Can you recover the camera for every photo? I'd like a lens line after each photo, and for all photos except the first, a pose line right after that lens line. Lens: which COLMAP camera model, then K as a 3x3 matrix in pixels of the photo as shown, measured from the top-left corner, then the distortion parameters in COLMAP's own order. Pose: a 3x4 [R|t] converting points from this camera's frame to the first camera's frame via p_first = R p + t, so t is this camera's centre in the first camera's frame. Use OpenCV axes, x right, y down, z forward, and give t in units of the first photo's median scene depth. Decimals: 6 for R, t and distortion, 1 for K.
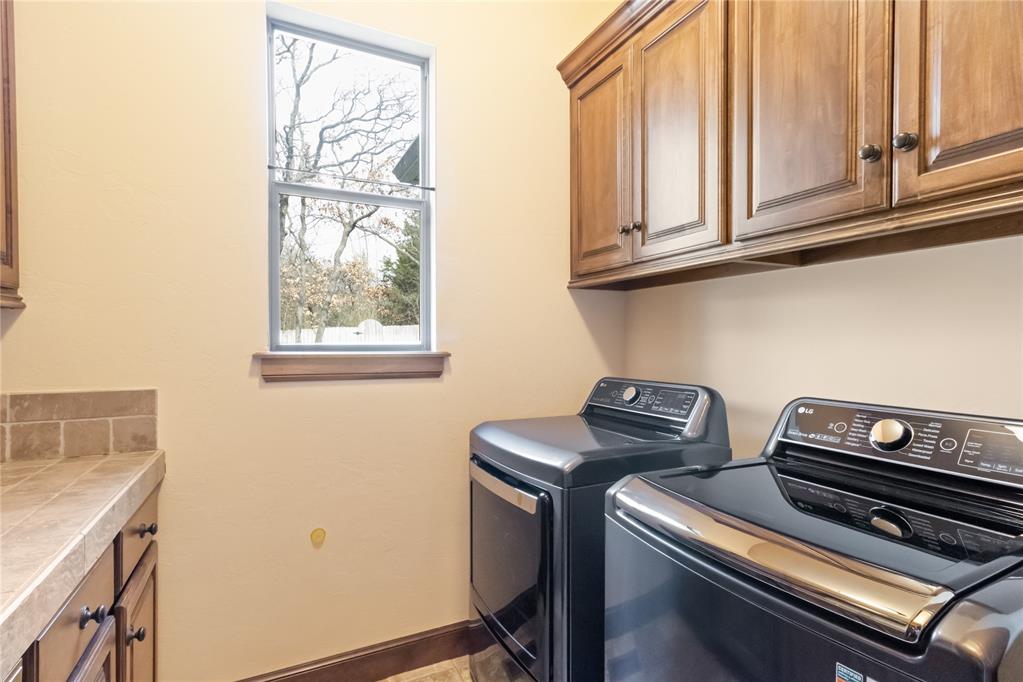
lens RADIAL K [[483.5, 0, 511.1], [0, 483.5, 344.1], [0, 0, 1]] dist [-0.001924, 0.002996]
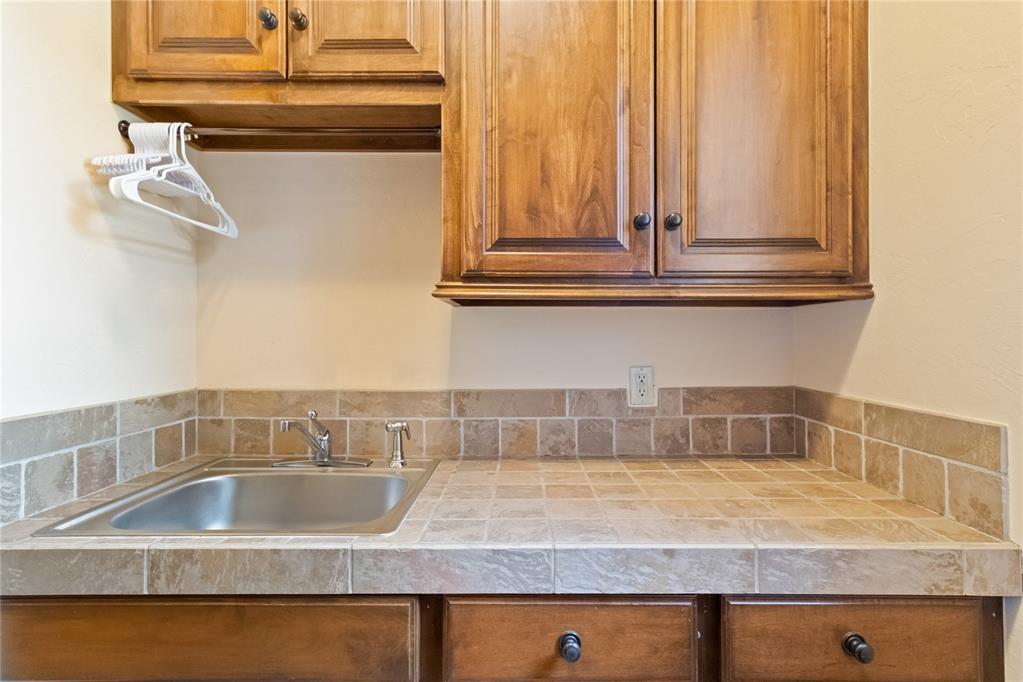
lens RADIAL K [[483.5, 0, 512.7], [0, 483.5, 338.1], [0, 0, 1]] dist [-0.001924, 0.002996]
pose [[-0.450061, -0.005490, -0.892981, -0.010580], [-0.000223, 0.999982, -0.006035, -0.000982], [0.892998, -0.002517, -0.450054, 0.805486]]
